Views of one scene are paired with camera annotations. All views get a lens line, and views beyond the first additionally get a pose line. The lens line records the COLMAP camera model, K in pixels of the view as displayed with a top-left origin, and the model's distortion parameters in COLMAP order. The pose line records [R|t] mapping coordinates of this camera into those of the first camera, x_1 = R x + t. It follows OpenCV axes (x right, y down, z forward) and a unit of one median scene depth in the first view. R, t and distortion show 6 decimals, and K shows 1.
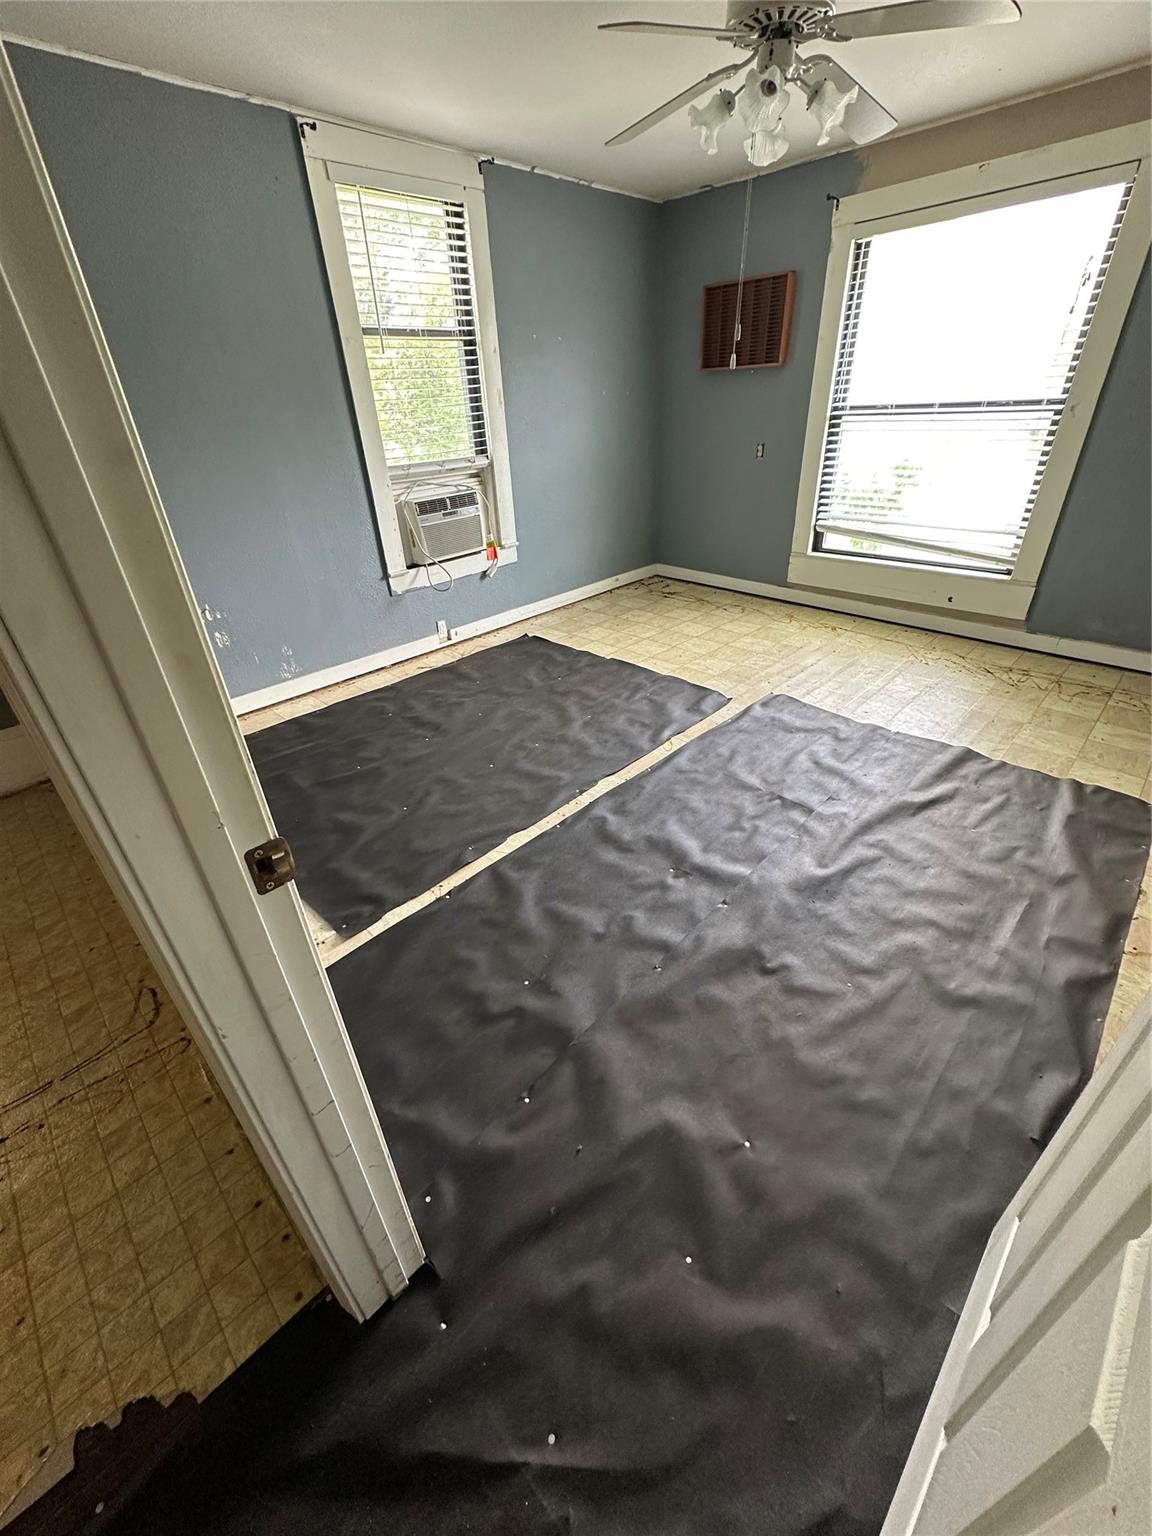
lens RADIAL K [[614.0, 0, 578.0], [0, 614.0, 766.5], [0, 0, 1]] dist [0.001668, 0.000048]
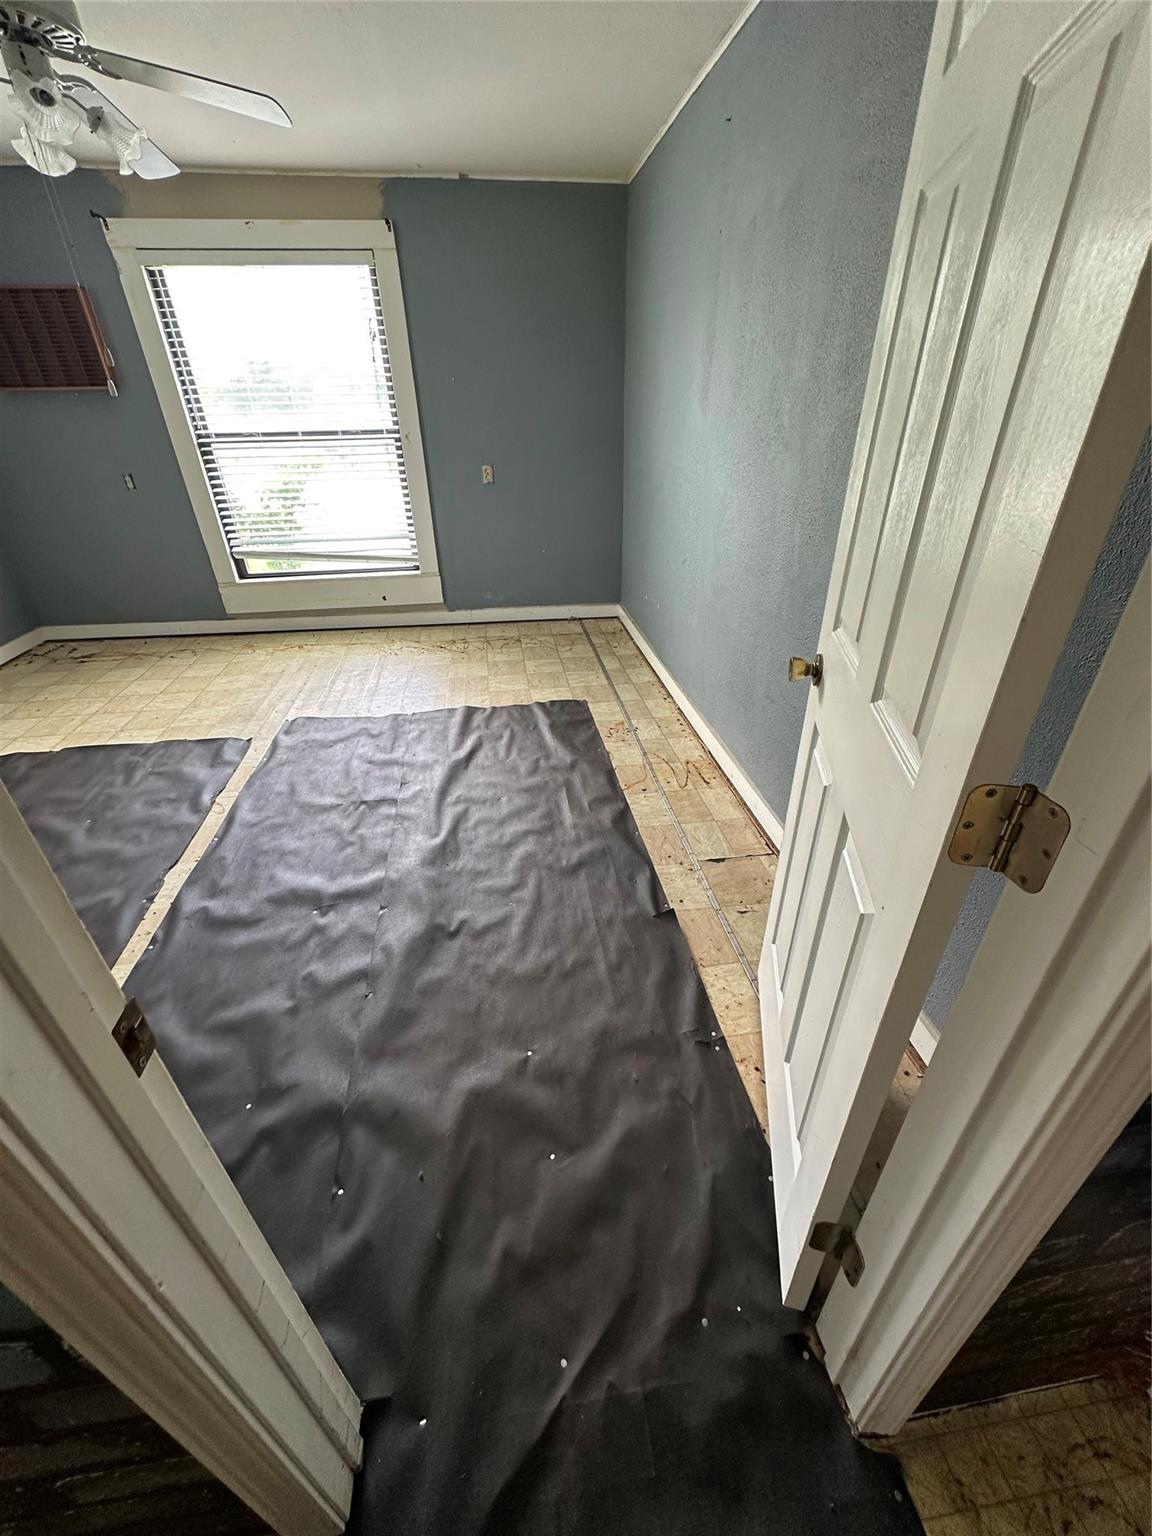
lens RADIAL K [[614.0, 0, 575.4], [0, 614.0, 766.2], [0, 0, 1]] dist [0.001668, 0.000048]
pose [[0.608986, -0.377993, 0.697321, -0.159896], [0.398758, 0.905870, 0.142797, -0.011086], [-0.685659, 0.191101, 0.702390, 0.001431]]
